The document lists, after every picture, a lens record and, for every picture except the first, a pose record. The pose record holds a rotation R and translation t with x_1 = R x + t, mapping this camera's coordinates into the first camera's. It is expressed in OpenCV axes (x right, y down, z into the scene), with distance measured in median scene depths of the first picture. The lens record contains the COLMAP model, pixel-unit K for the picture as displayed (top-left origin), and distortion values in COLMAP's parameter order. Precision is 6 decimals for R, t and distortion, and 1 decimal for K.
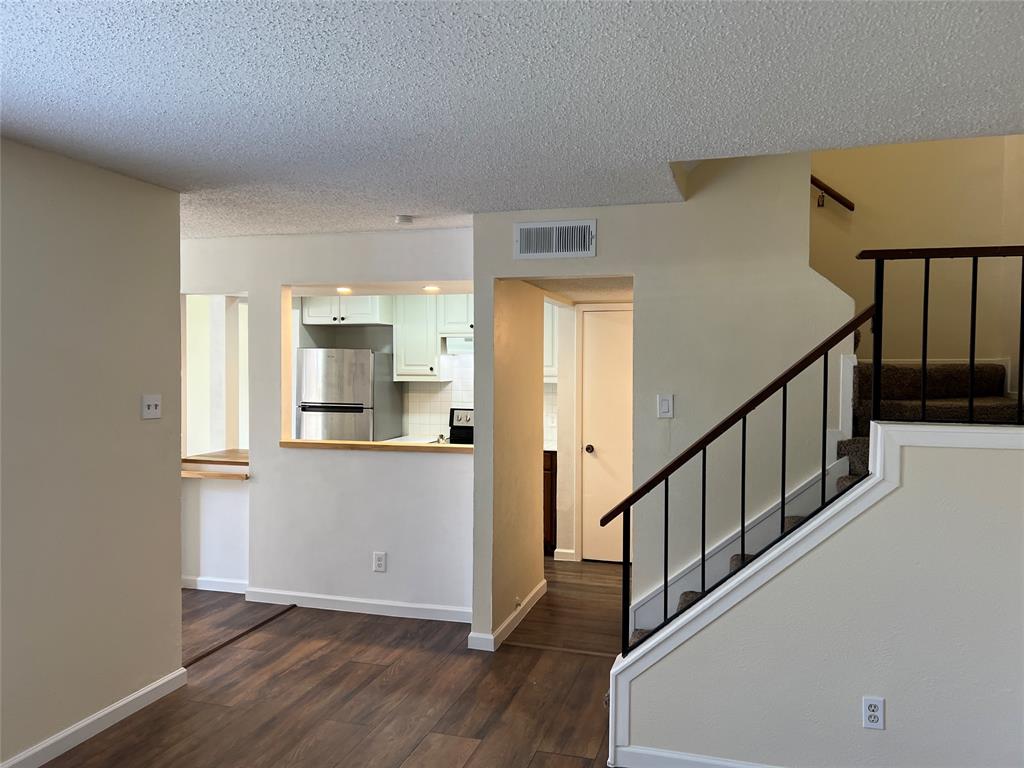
lens RADIAL K [[784.8, 0, 525.4], [0, 784.8, 386.7], [0, 0, 1]] dist [0.054808, -0.001501]
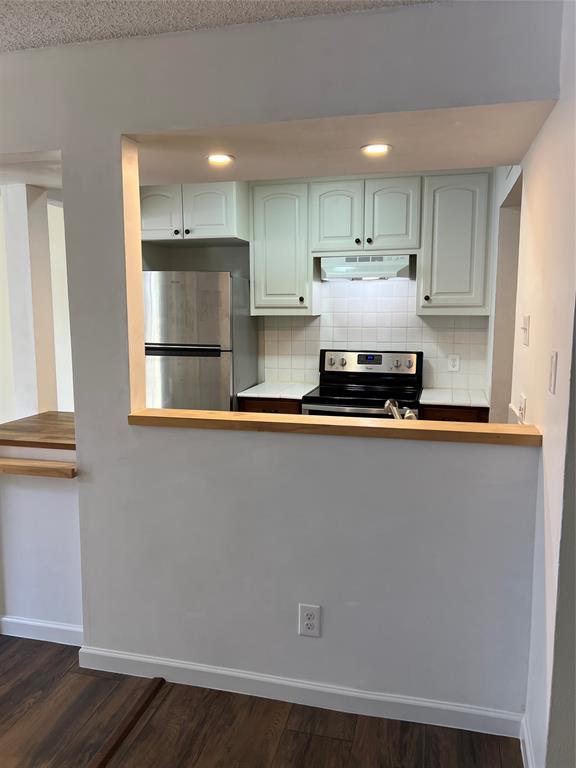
lens RADIAL K [[590.3, 0, 288.0], [0, 590.3, 384.0], [0, 0, 1]] dist [0.036124, -0.001749]
pose [[0.999575, -0.009903, 0.027412, -0.152030], [0.007151, 0.995088, 0.098732, 0.003262], [-0.028255, -0.098494, 0.994736, 0.417617]]
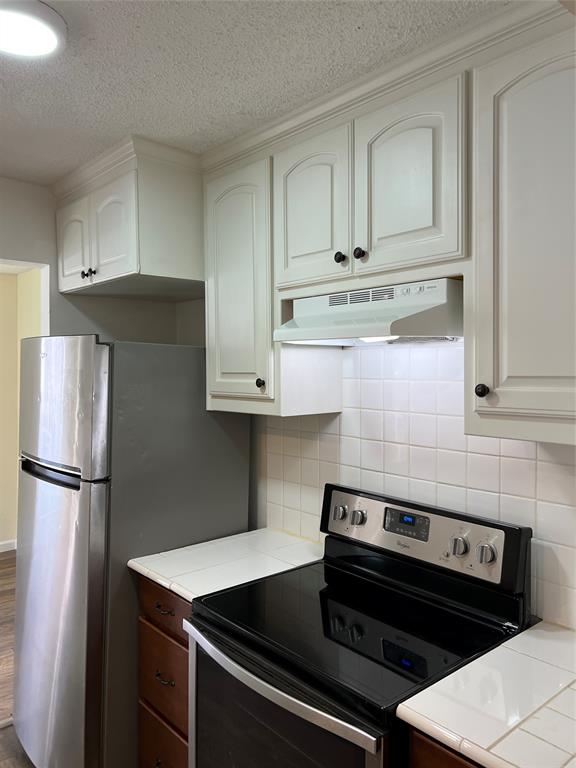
lens RADIAL K [[588.6, 0, 287.5], [0, 588.6, 366.3], [0, 0, 1]] dist [0.054808, -0.001501]
pose [[0.837000, -0.006601, -0.547163, 0.050946], [-0.008619, 0.999644, -0.025246, -0.024092], [0.547135, 0.025847, 0.836645, 0.775058]]
